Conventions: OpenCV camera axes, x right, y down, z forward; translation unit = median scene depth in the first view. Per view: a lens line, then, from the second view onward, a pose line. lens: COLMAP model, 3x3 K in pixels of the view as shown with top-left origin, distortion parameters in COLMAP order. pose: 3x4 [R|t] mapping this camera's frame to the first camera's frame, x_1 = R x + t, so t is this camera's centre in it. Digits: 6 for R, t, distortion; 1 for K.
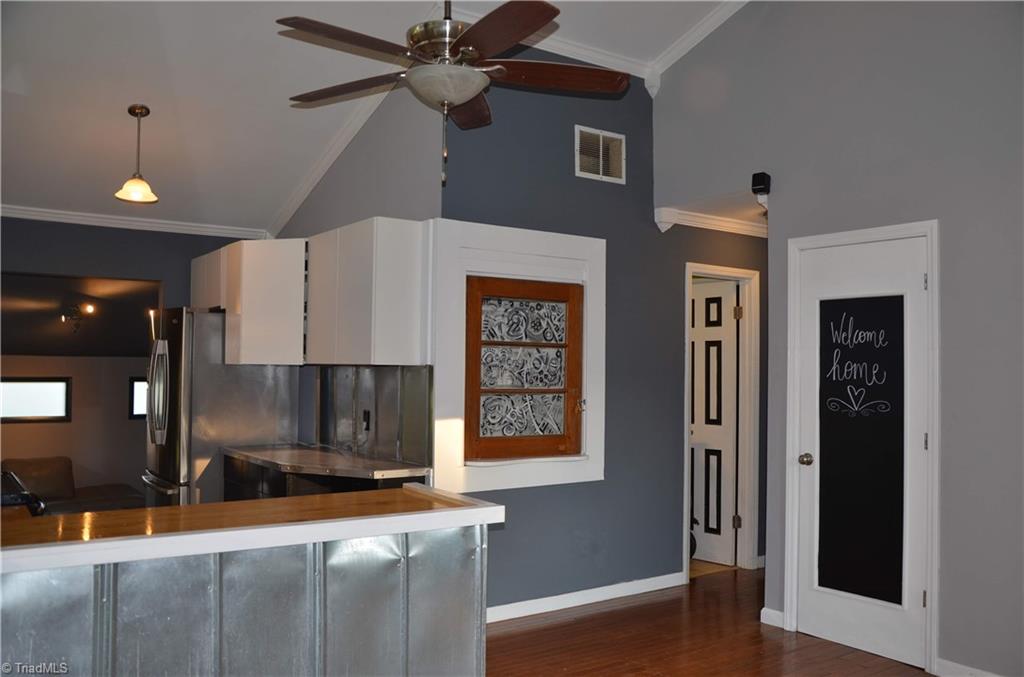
lens RADIAL K [[868.6, 0, 522.5], [0, 868.6, 337.2], [0, 0, 1]] dist [-0.104711, 0.088331]
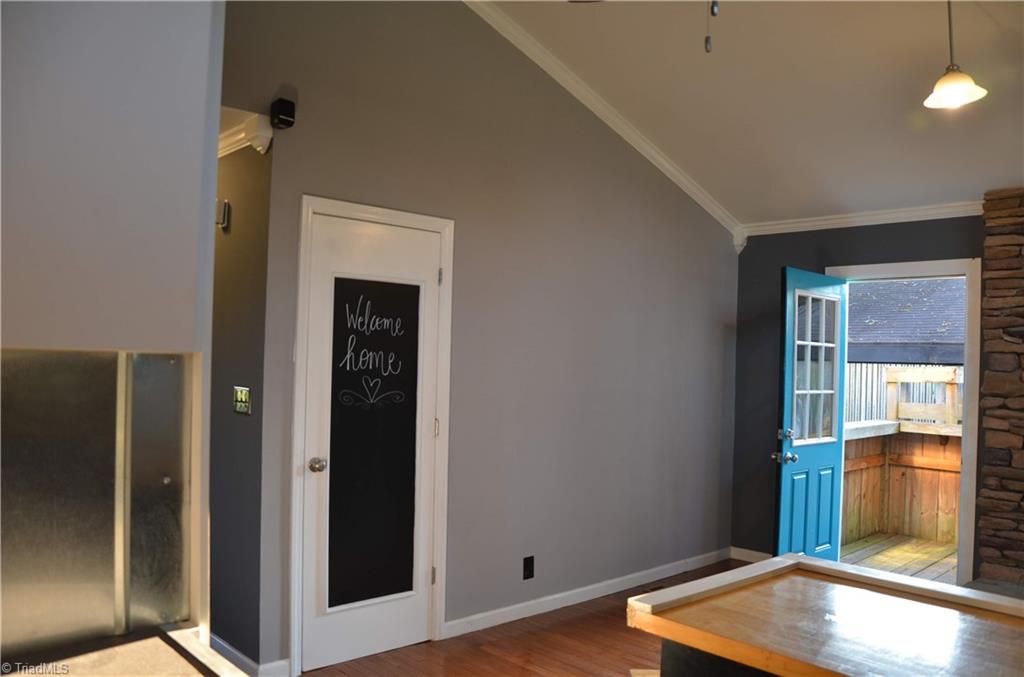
lens RADIAL K [[810.1, 0, 492.0], [0, 810.1, 346.2], [0, 0, 1]] dist [-0.137197, 0.086424]
pose [[-0.120168, 0.000213, 0.992754, -0.485849], [-0.064271, 0.997900, -0.007994, 0.023107], [-0.990671, -0.064766, -0.119902, 0.973413]]
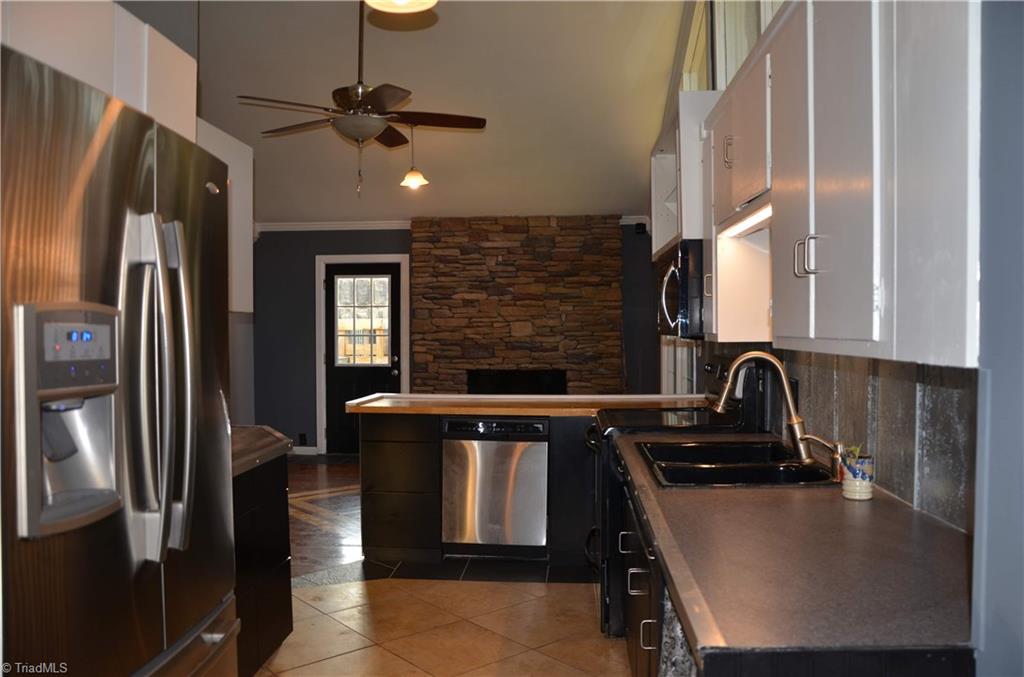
lens RADIAL K [[810.1, 0, 509.2], [0, 810.1, 336.9], [0, 0, 1]] dist [-0.137197, 0.086424]
pose [[-0.764626, -0.017991, 0.644223, -1.010910], [-0.028159, 0.999588, -0.005507, 0.056109], [-0.643859, -0.022351, -0.764818, 1.595236]]
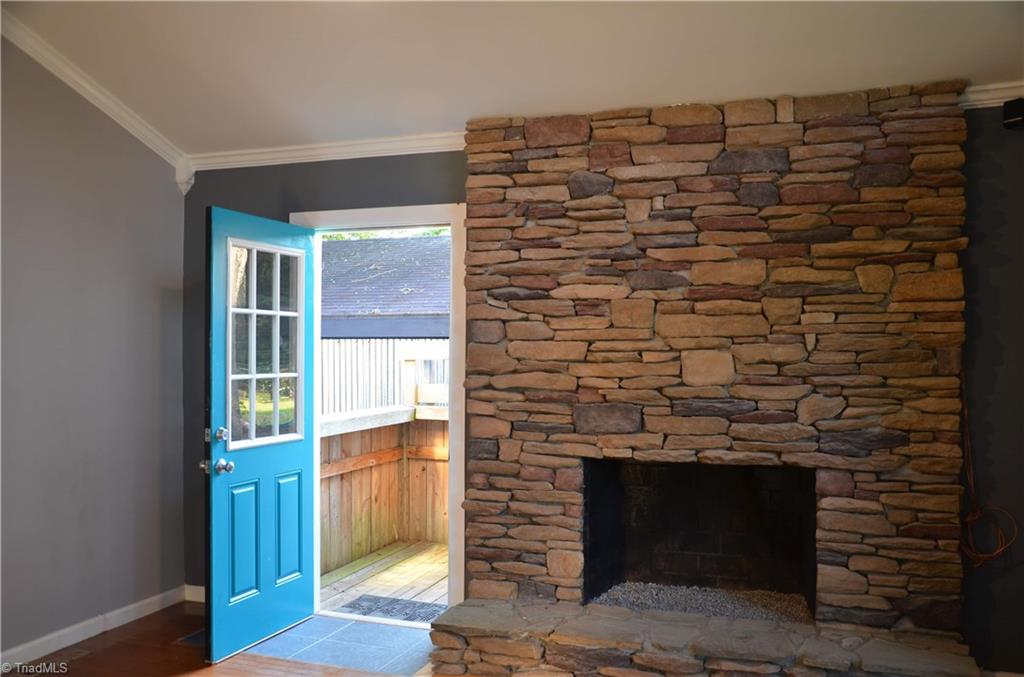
lens RADIAL K [[868.6, 0, 523.6], [0, 868.6, 351.0], [0, 0, 1]] dist [-0.104711, 0.088331]
pose [[-0.559522, -0.017201, 0.828637, -0.315501], [-0.039587, 0.999198, -0.005990, 0.016221], [-0.827870, -0.036155, -0.559754, 0.612141]]
